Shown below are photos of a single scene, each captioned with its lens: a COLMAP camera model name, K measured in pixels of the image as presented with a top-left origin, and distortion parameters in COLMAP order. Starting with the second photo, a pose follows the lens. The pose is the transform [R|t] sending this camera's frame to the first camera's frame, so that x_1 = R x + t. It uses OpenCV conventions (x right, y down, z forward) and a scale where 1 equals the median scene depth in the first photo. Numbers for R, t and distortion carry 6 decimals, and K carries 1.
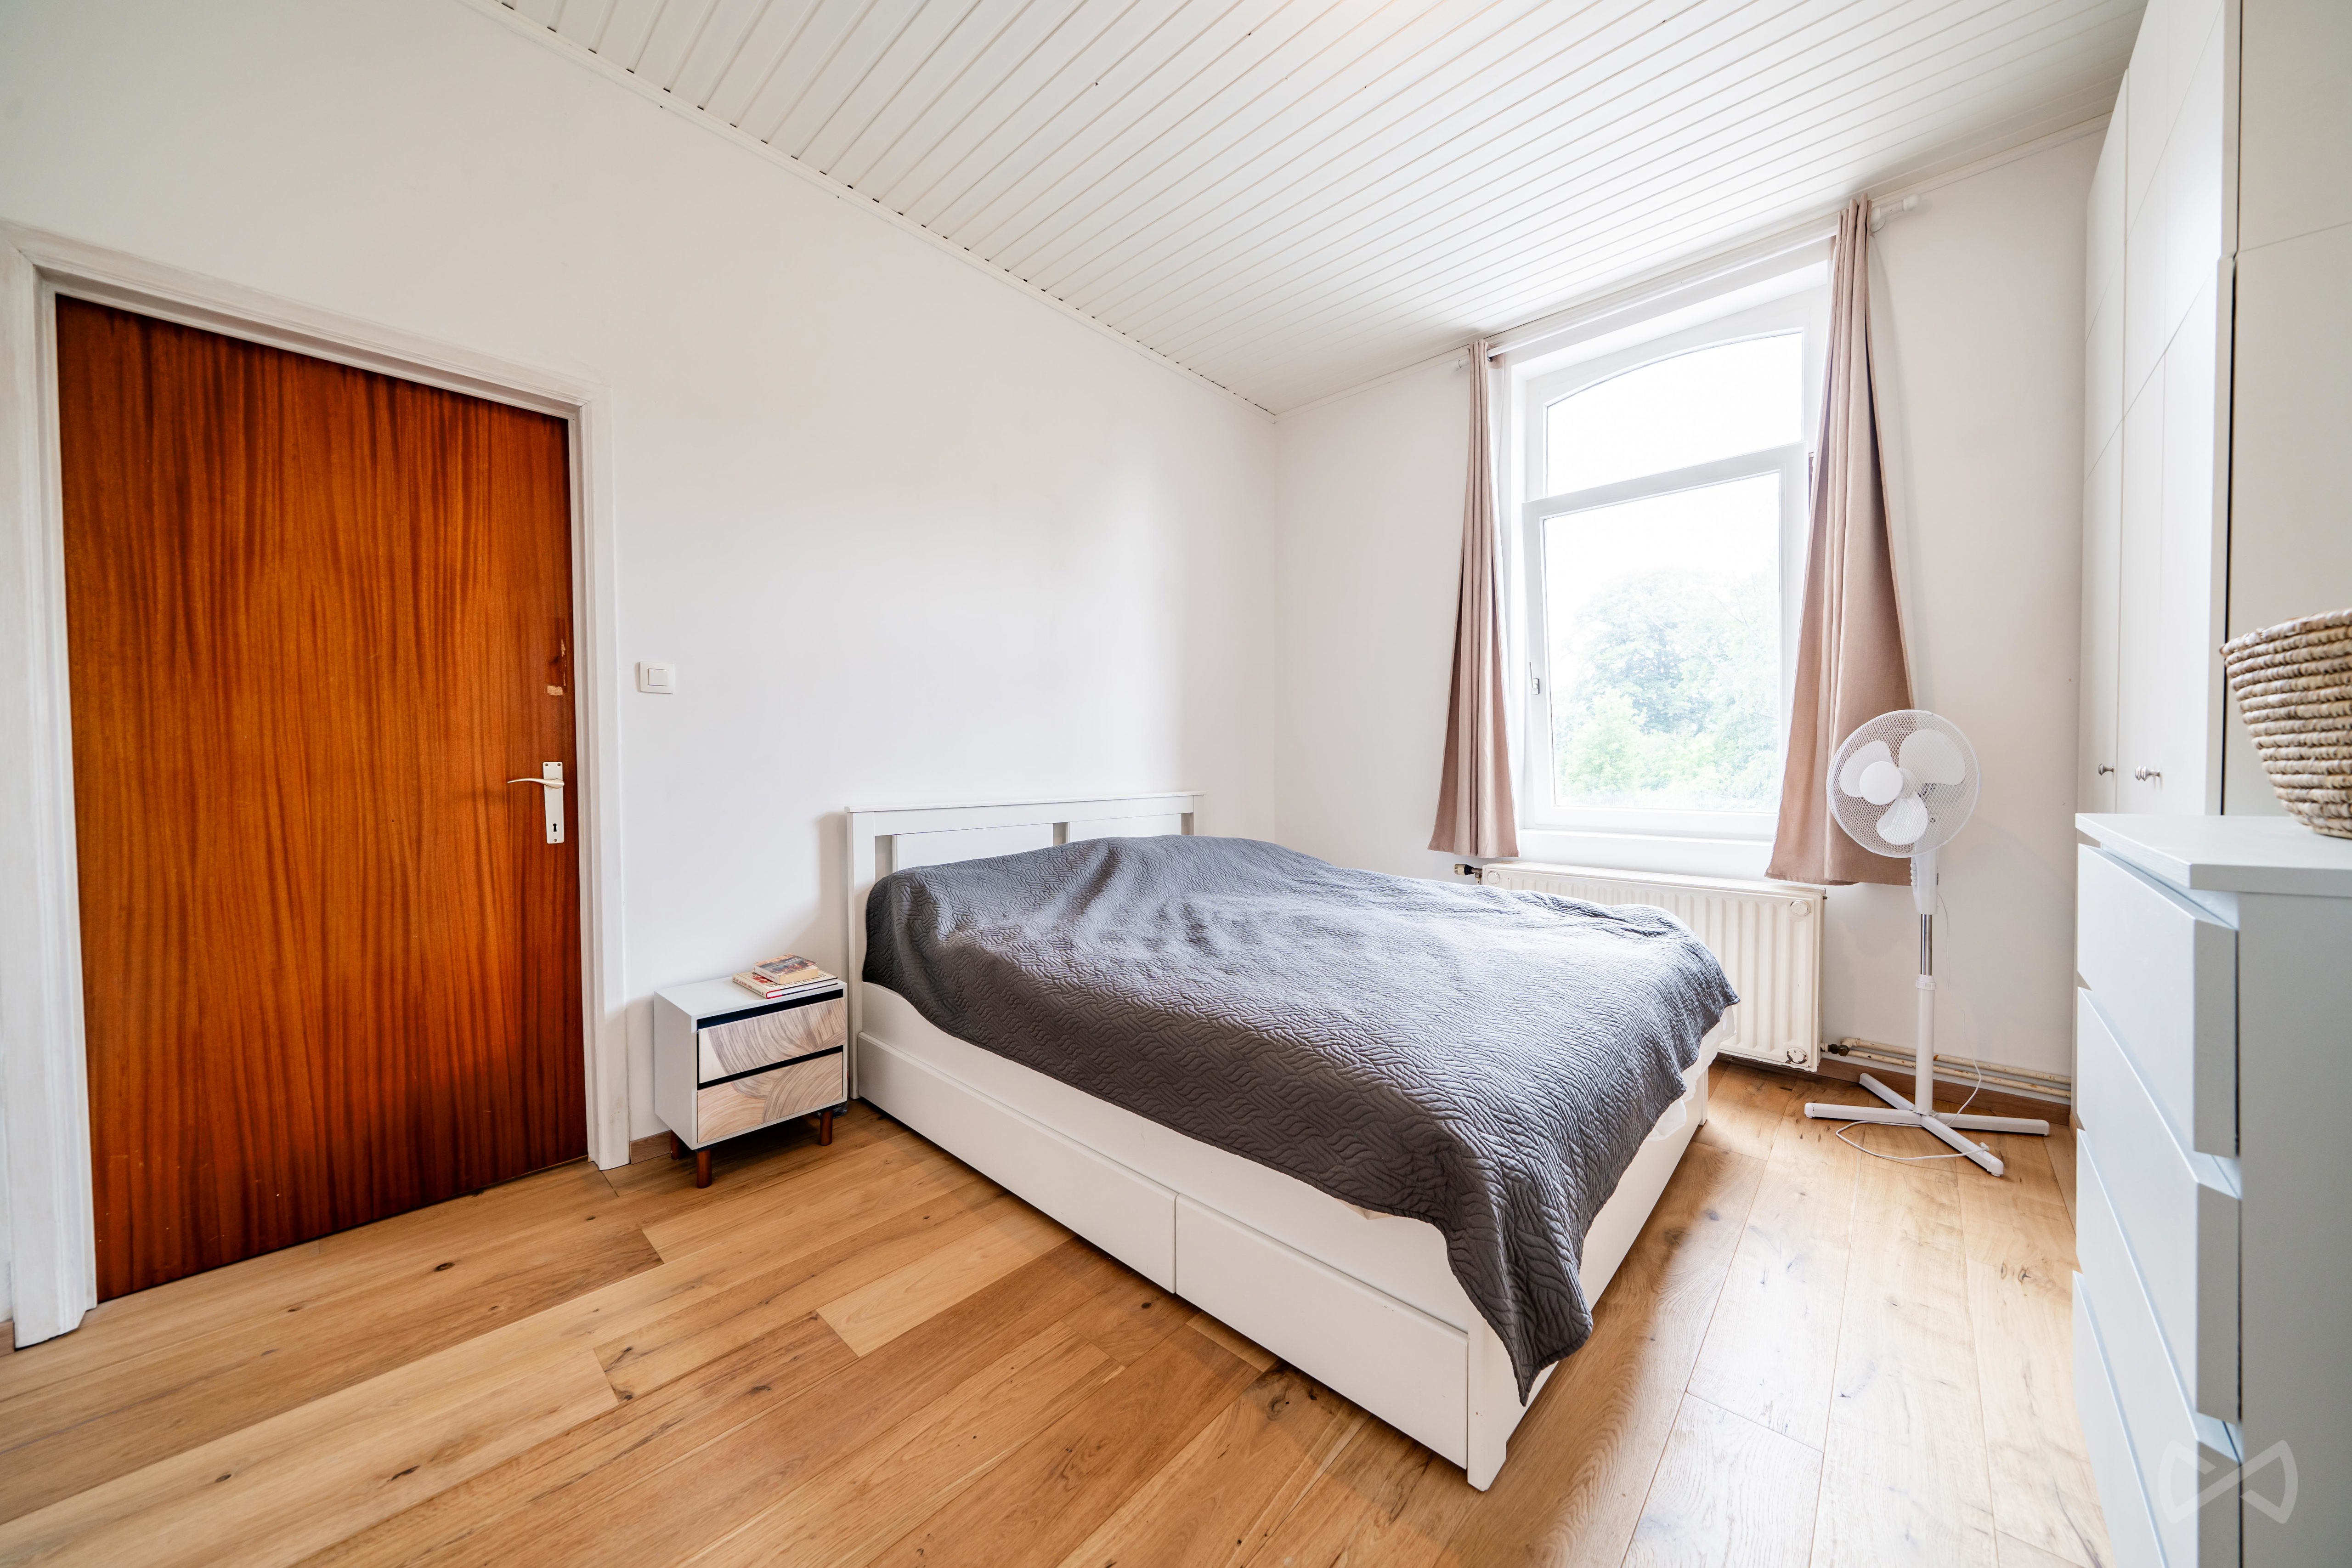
lens RADIAL K [[811.5, 0, 1176.0], [0, 811.5, 784.0], [0, 0, 1]] dist [-0.000693, -0.000037]
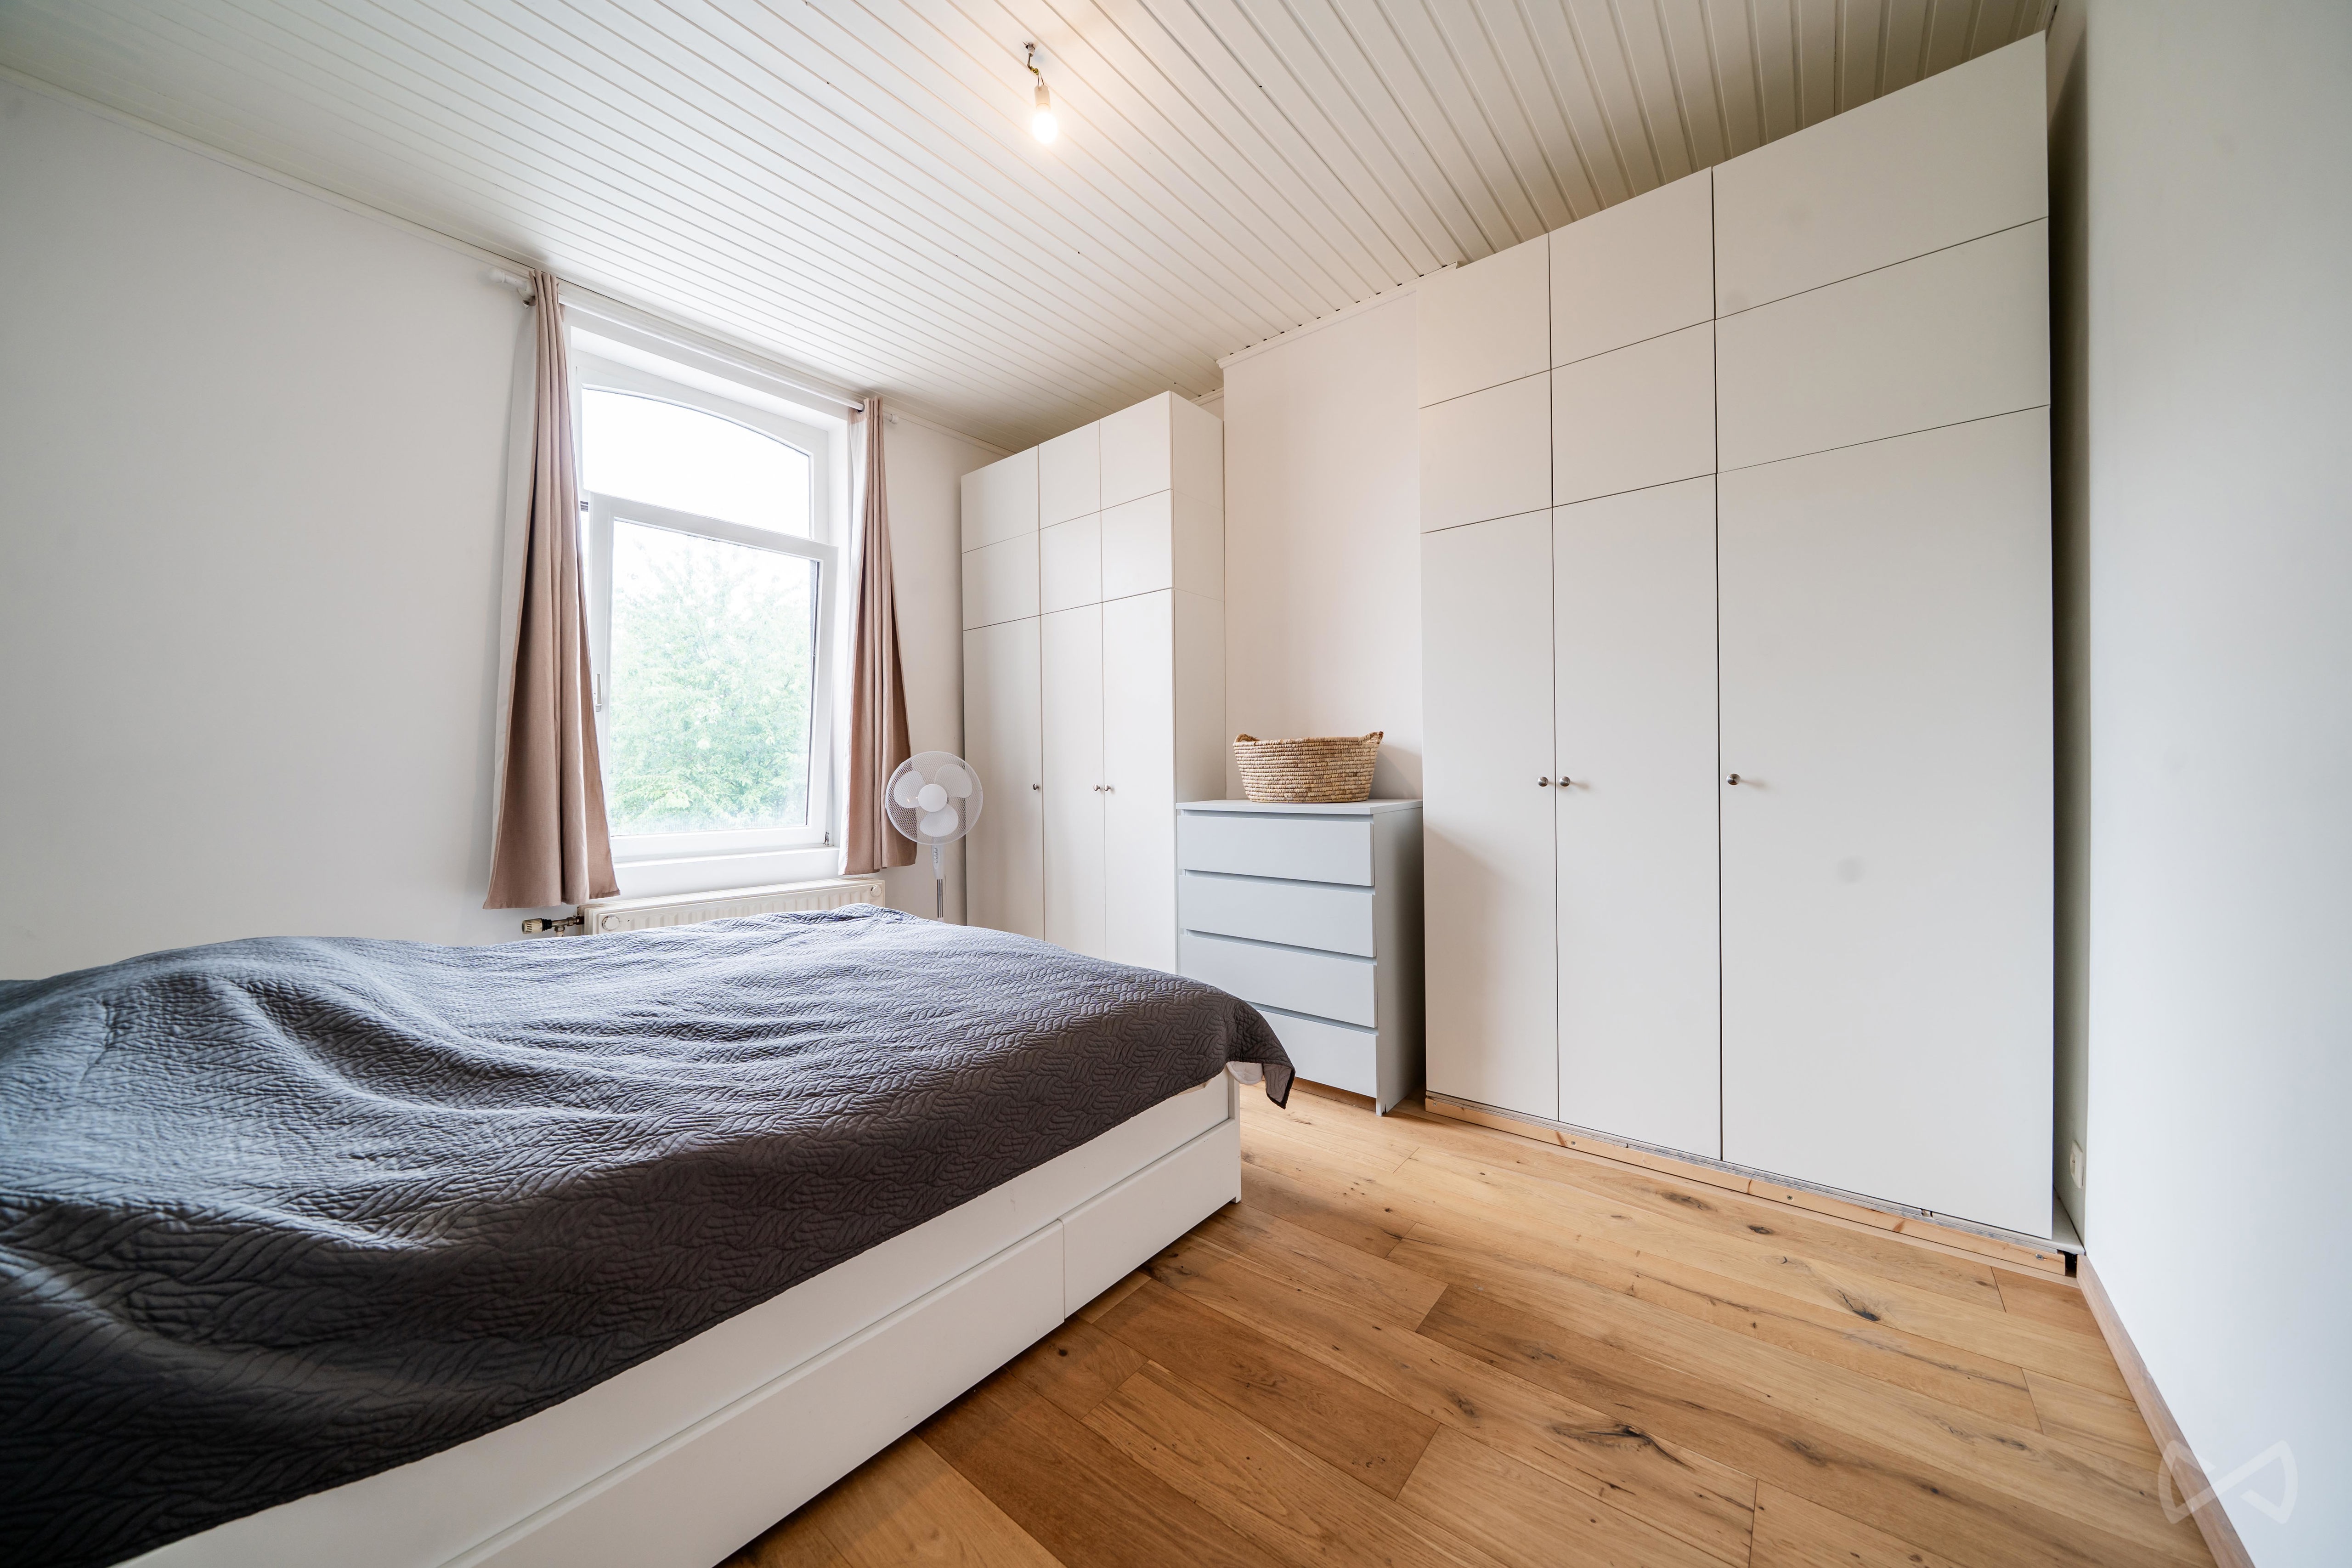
lens RADIAL K [[811.5, 0, 1176.0], [0, 811.5, 784.0], [0, 0, 1]] dist [-0.000693, -0.000037]
pose [[-0.075358, -0.005503, 0.997141, -1.034975], [0.037952, 0.999244, 0.008383, -0.031578], [-0.996434, 0.038475, -0.075092, 0.948531]]
